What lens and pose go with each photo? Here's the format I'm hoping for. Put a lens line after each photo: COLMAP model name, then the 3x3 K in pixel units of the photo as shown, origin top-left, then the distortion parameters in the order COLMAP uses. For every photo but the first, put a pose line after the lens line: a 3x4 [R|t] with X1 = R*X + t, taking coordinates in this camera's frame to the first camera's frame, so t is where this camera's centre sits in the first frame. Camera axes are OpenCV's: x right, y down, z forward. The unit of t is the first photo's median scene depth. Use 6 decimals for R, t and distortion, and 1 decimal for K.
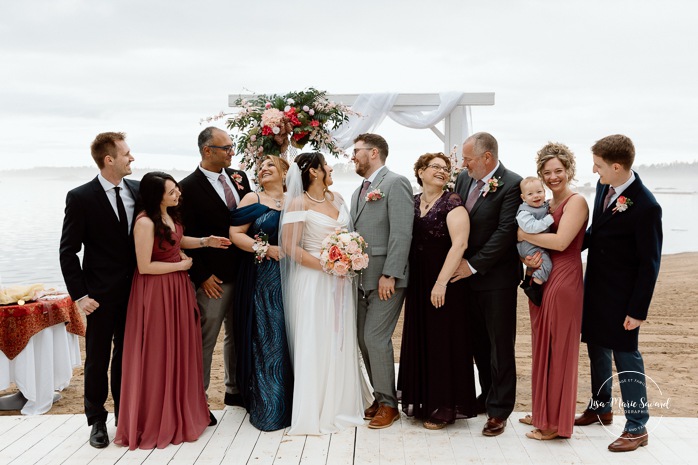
lens RADIAL K [[708.2, 0, 349.0], [0, 708.2, 232.5], [0, 0, 1]] dist [0.008758, 0.002070]
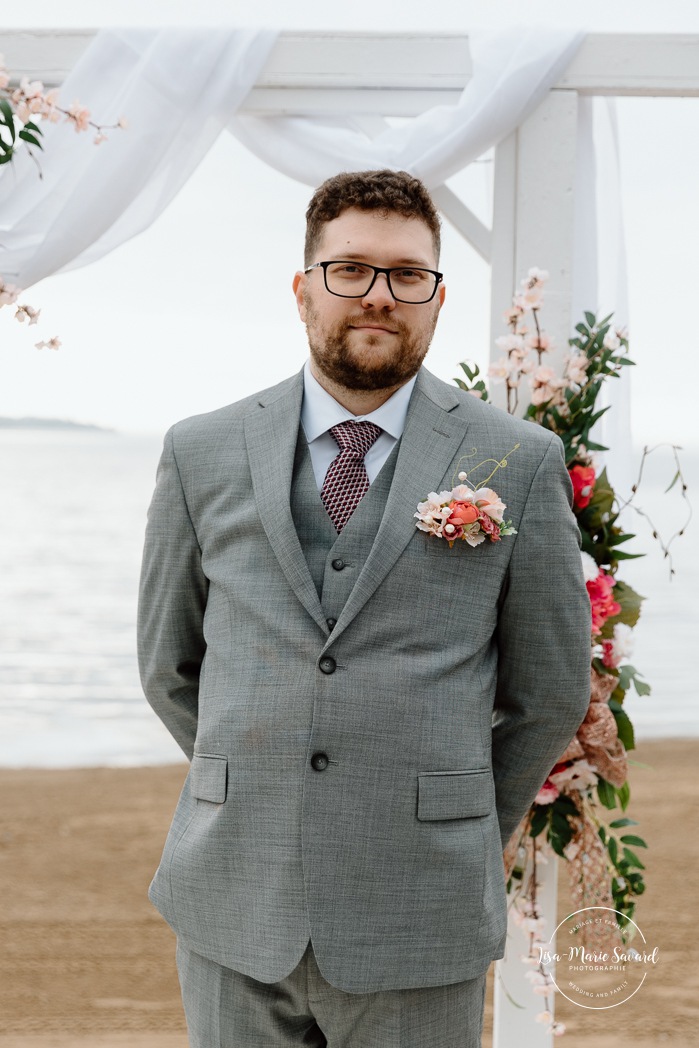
lens RADIAL K [[1876.1, 0, 349.5], [0, 1876.1, 524.0], [0, 0, 1]] dist [-0.041103, -0.085893]
pose [[0.999728, 0.023259, -0.001505, 0.096370], [-0.023290, 0.999409, -0.025277, -0.032642], [0.000916, 0.025306, 0.999679, 0.439872]]
